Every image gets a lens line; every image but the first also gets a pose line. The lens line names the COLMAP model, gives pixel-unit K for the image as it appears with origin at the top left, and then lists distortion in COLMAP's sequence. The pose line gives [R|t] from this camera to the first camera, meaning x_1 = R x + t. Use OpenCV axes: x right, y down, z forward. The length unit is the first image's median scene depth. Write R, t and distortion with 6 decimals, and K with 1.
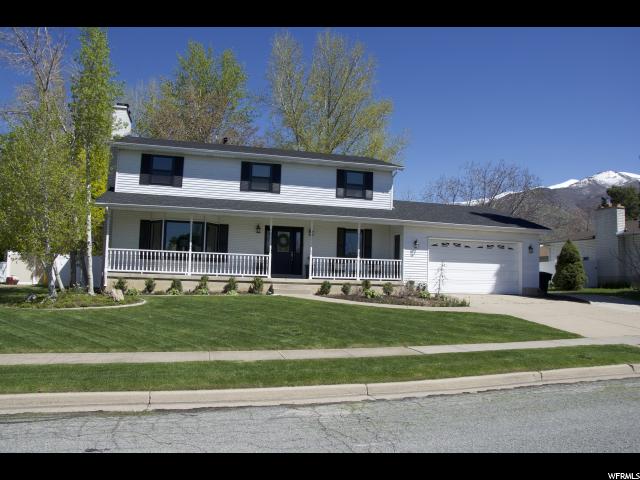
lens RADIAL K [[494.7, 0, 320.0], [0, 494.7, 240.0], [0, 0, 1]] dist [-0.150352, 0.108643]
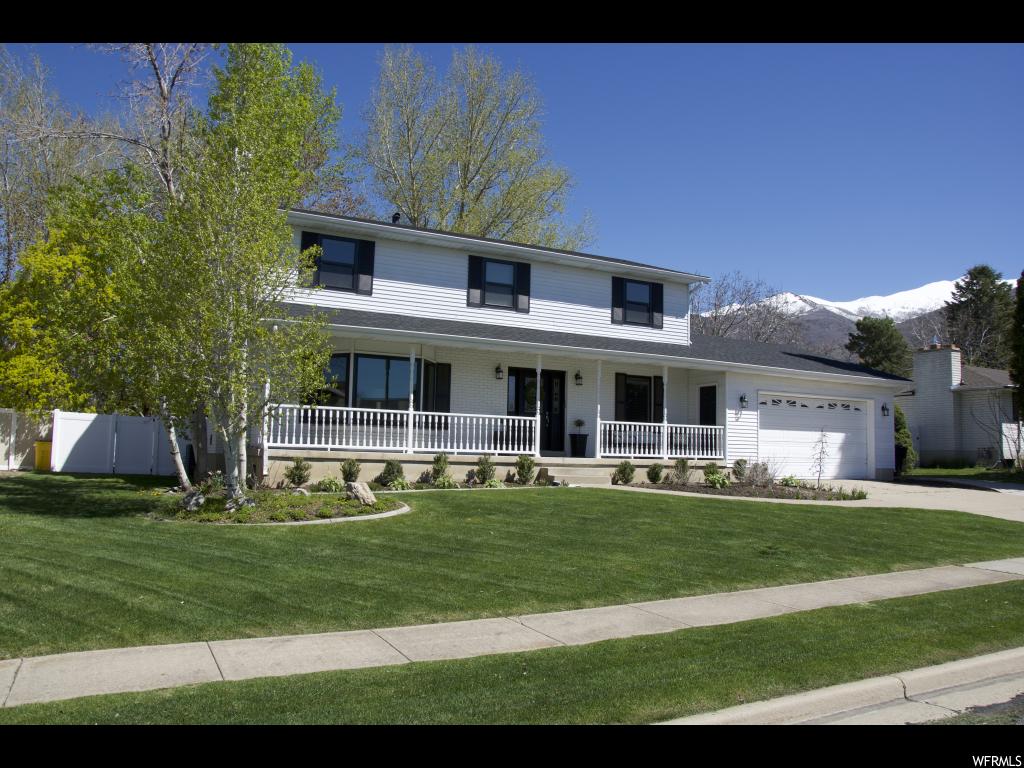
lens RADIAL K [[791.6, 0, 512.0], [0, 791.6, 384.0], [0, 0, 1]] dist [-0.150352, 0.108643]
pose [[0.976940, 0.015409, 0.212956, -0.310435], [-0.013692, 0.999861, -0.009536, -0.000036], [-0.213073, 0.006400, 0.977015, 0.084258]]
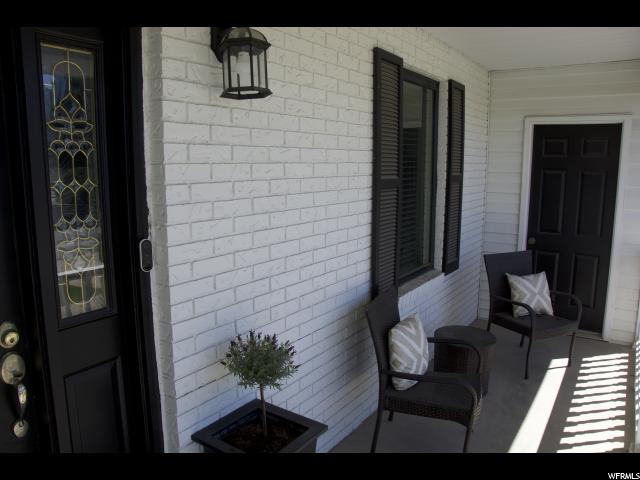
lens RADIAL K [[494.7, 0, 320.0], [0, 494.7, 240.0], [0, 0, 1]] dist [-0.150352, 0.108643]
pose [[0.745786, -0.131458, 0.653086, -0.067663], [-0.028407, 0.973170, 0.228325, -0.005036], [-0.665579, -0.188834, 0.722043, 0.955685]]
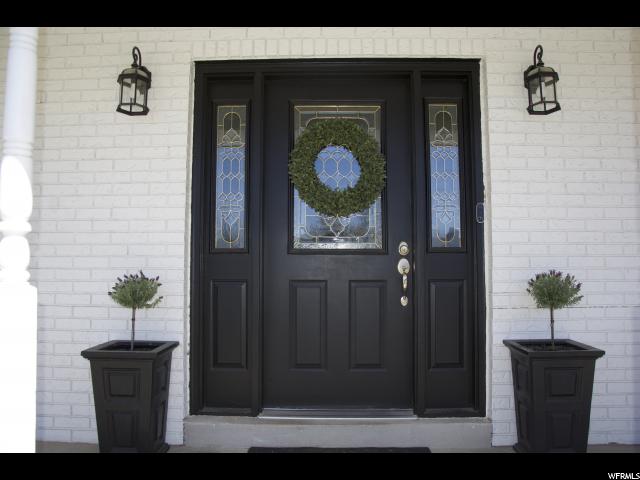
lens RADIAL K [[494.7, 0, 320.0], [0, 494.7, 240.0], [0, 0, 1]] dist [-0.150352, 0.108643]
pose [[0.961526, -0.042343, -0.271432, -0.042895], [0.046283, 0.998895, 0.008128, 0.021236], [0.270788, -0.020378, 0.962423, 0.890815]]
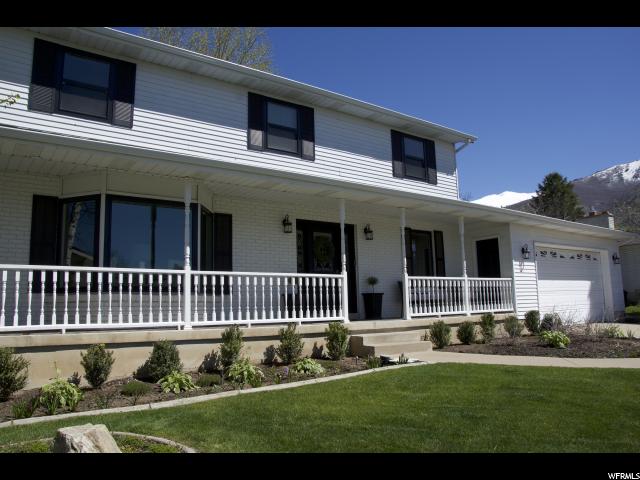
lens RADIAL K [[494.7, 0, 320.0], [0, 494.7, 240.0], [0, 0, 1]] dist [-0.150352, 0.108643]
pose [[0.927221, -0.000095, 0.374514, -0.283048], [0.023112, 0.998109, -0.056966, 0.022083], [-0.373801, 0.061476, 0.925469, 0.527456]]
